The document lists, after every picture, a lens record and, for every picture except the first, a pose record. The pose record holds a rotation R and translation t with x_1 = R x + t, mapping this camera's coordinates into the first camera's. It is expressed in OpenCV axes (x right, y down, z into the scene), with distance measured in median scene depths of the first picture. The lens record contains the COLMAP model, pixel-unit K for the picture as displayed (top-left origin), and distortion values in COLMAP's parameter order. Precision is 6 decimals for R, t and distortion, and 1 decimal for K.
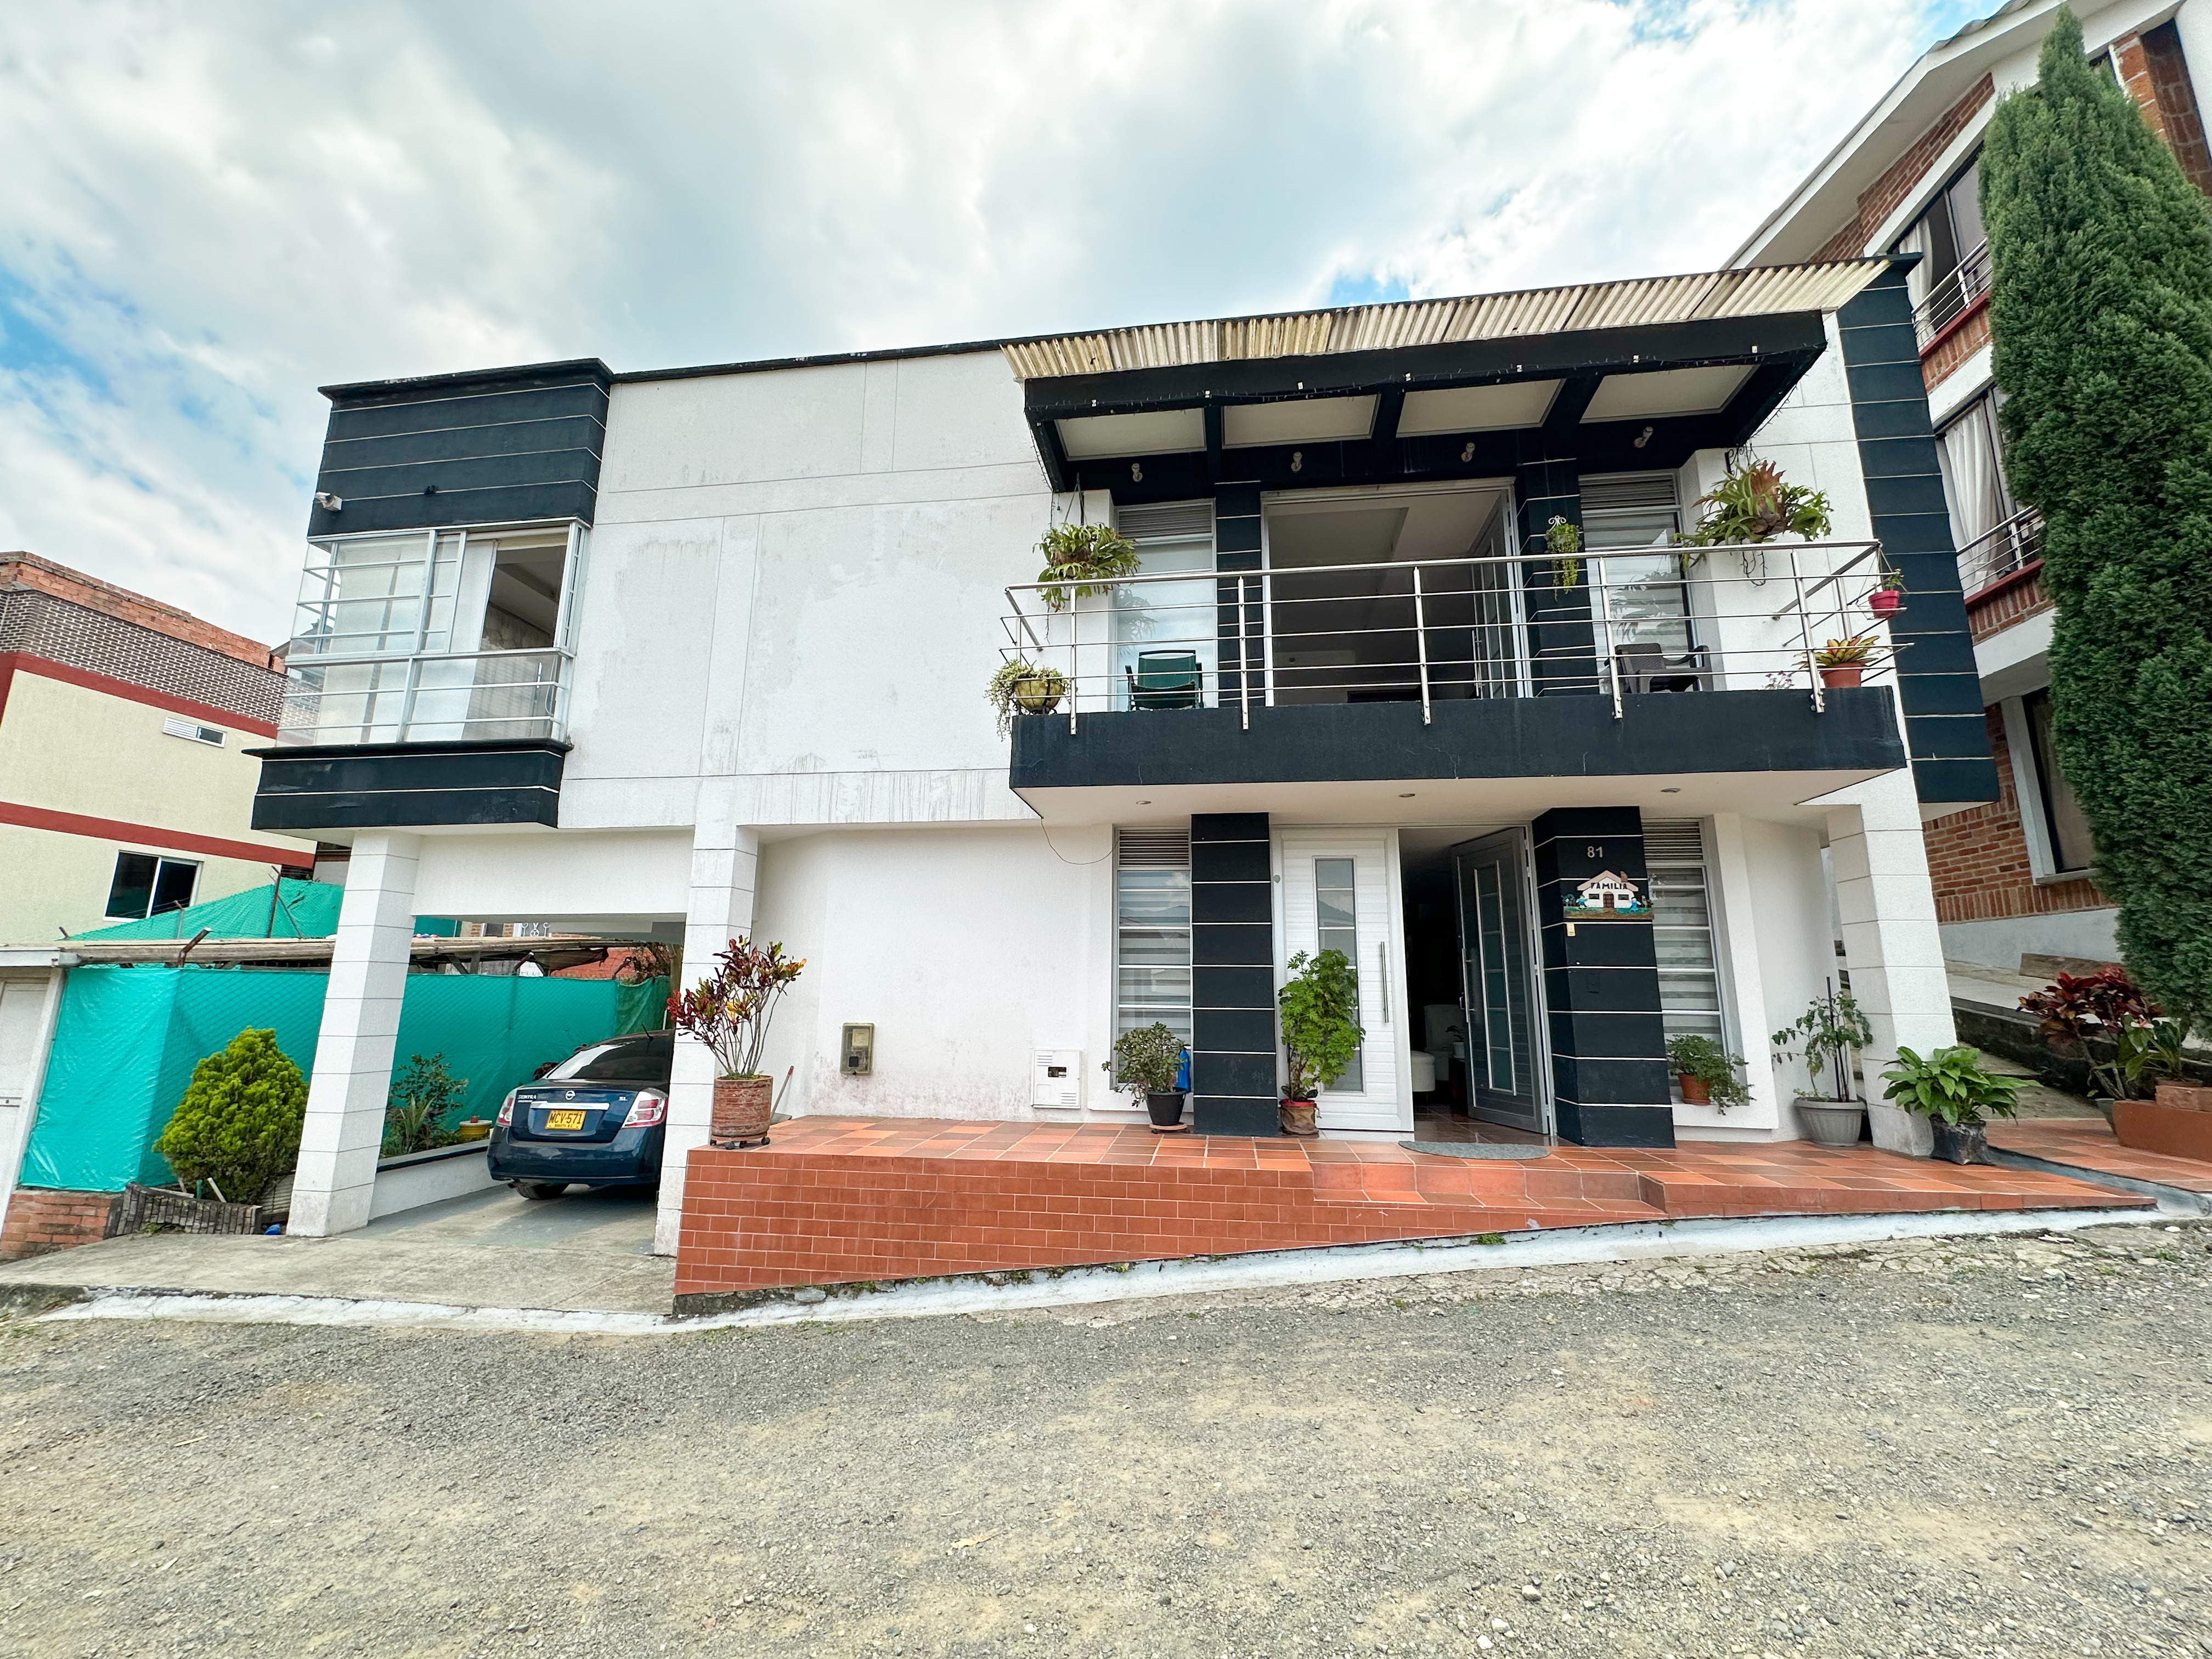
lens RADIAL K [[885.1, 0, 1105.1], [0, 885.1, 827.9], [0, 0, 1]] dist [0.000768, -0.000109]
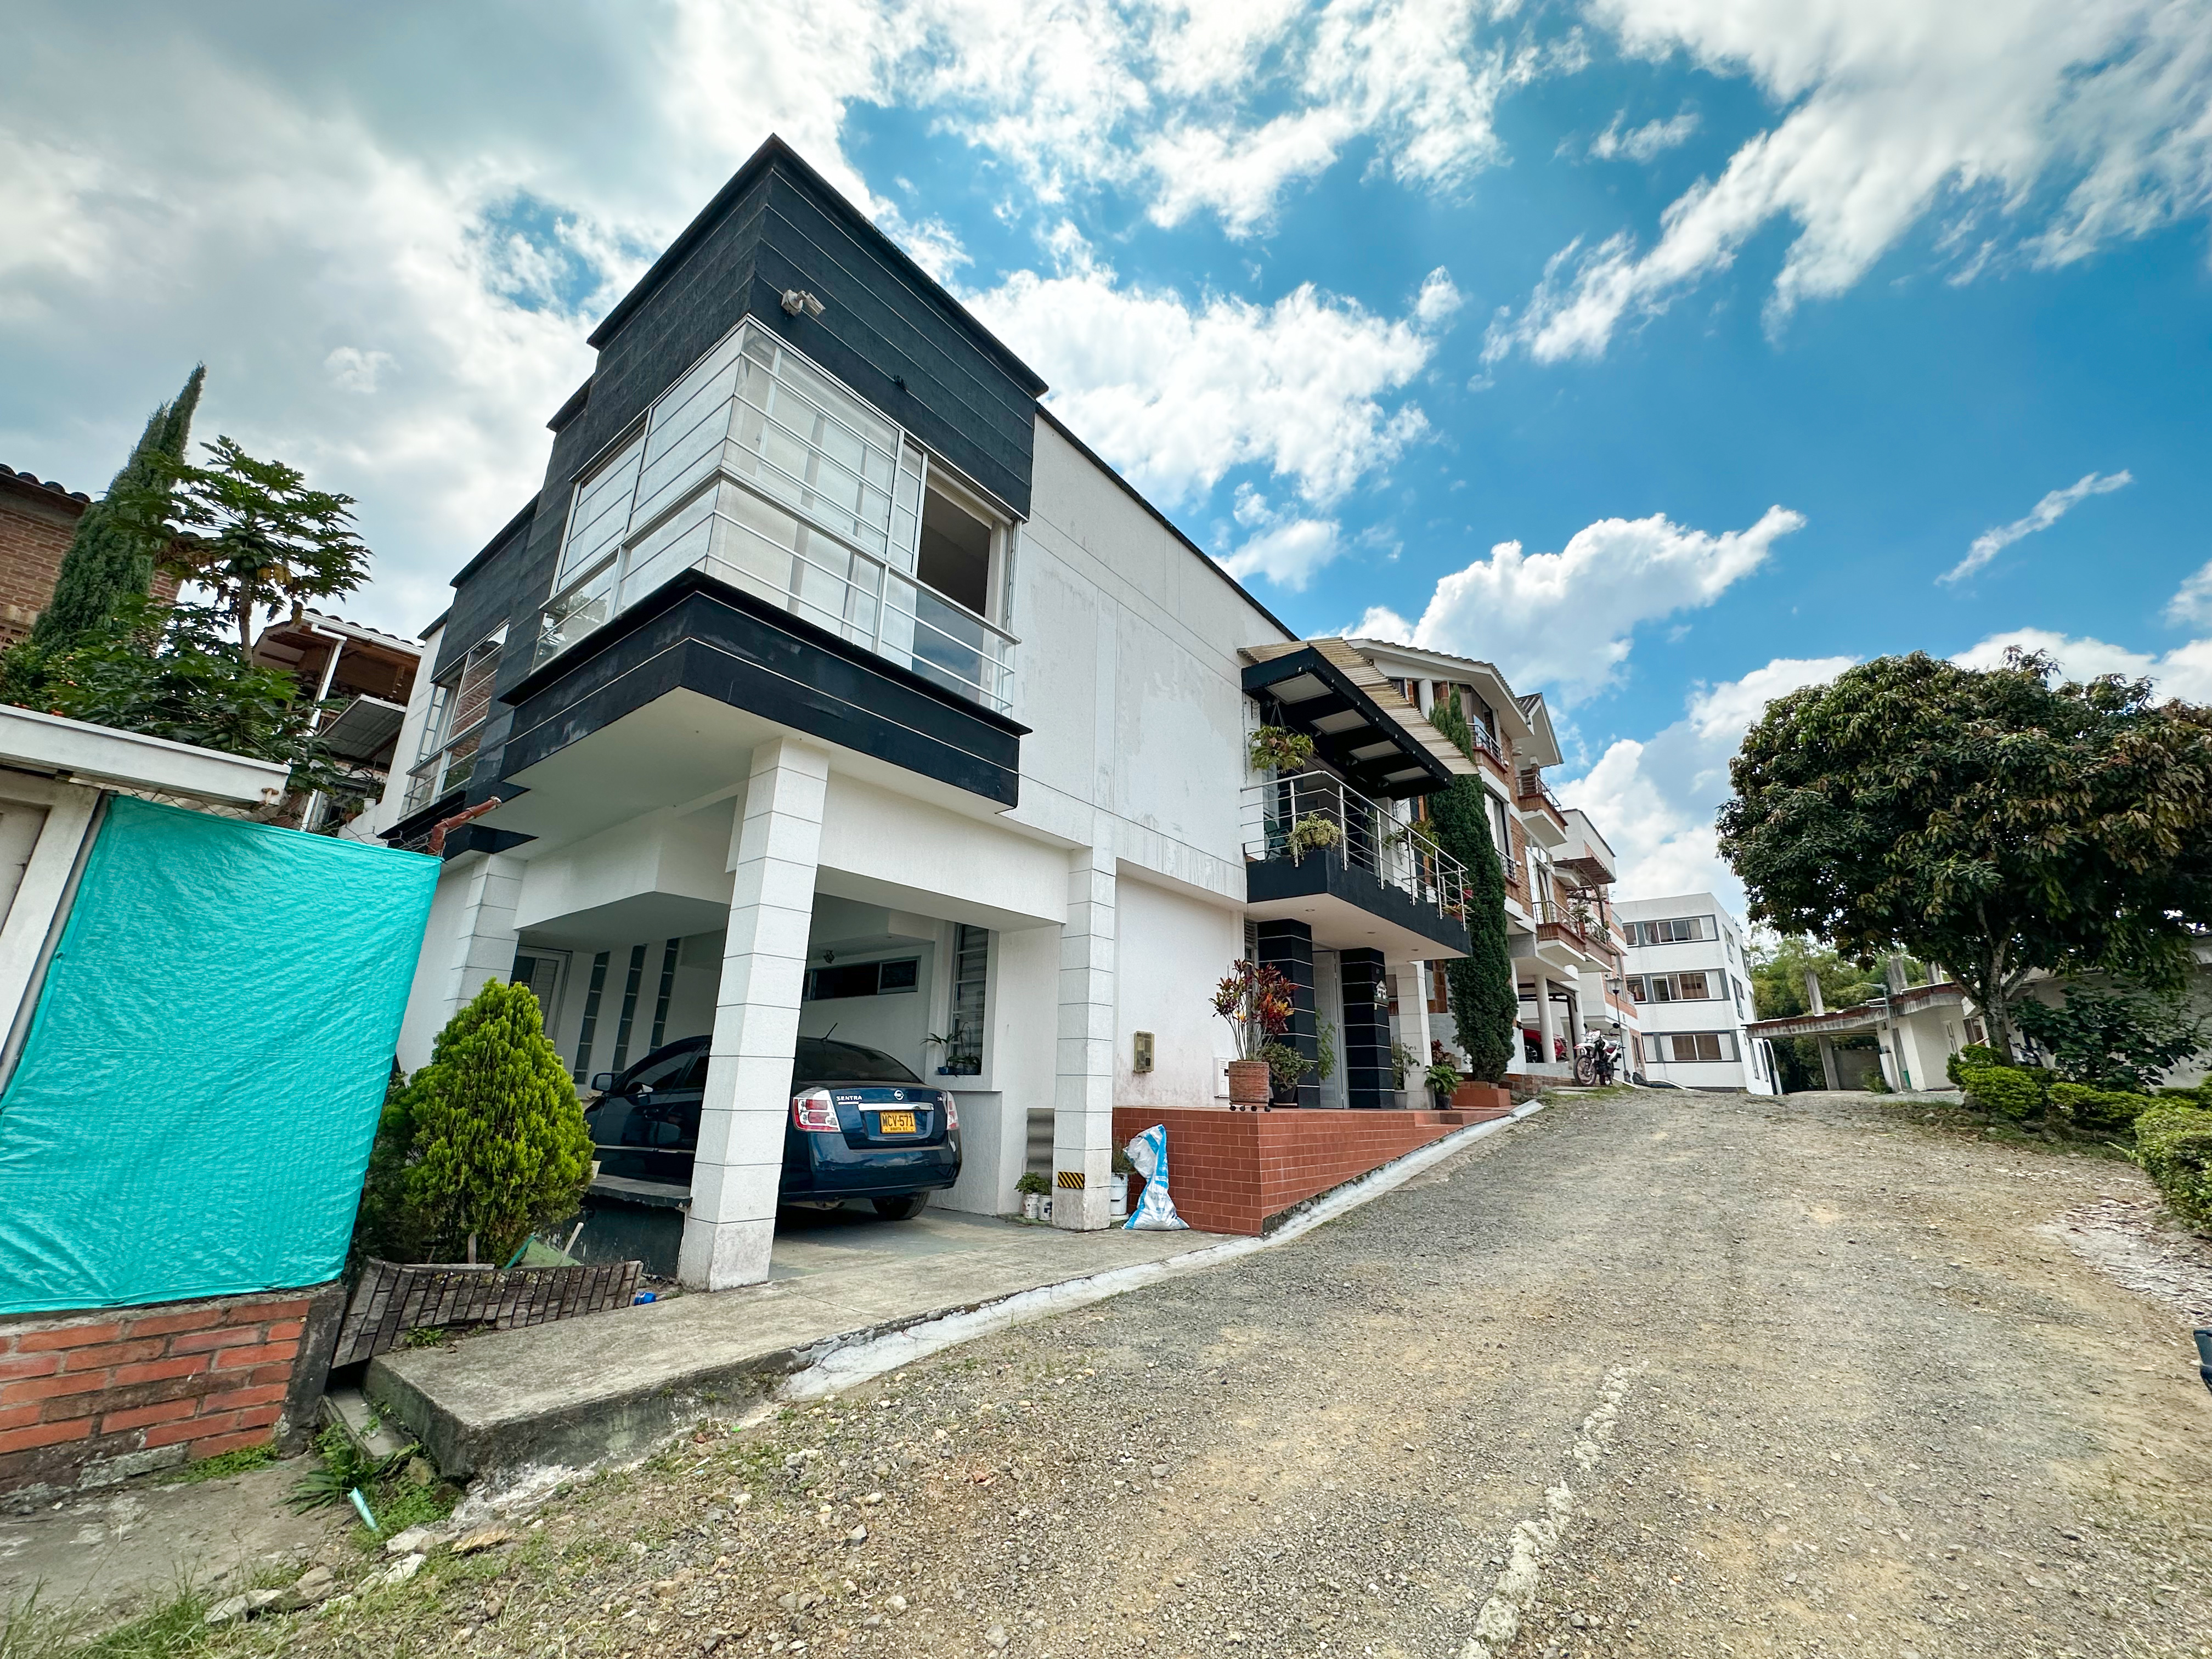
lens RADIAL K [[885.1, 0, 1111.6], [0, 885.1, 833.7], [0, 0, 1]] dist [0.000768, -0.000109]
pose [[0.479458, 0.257610, 0.838902, -1.398273], [-0.178043, 0.964617, -0.194458, 0.195035], [-0.859314, -0.056126, 0.508360, 0.402443]]
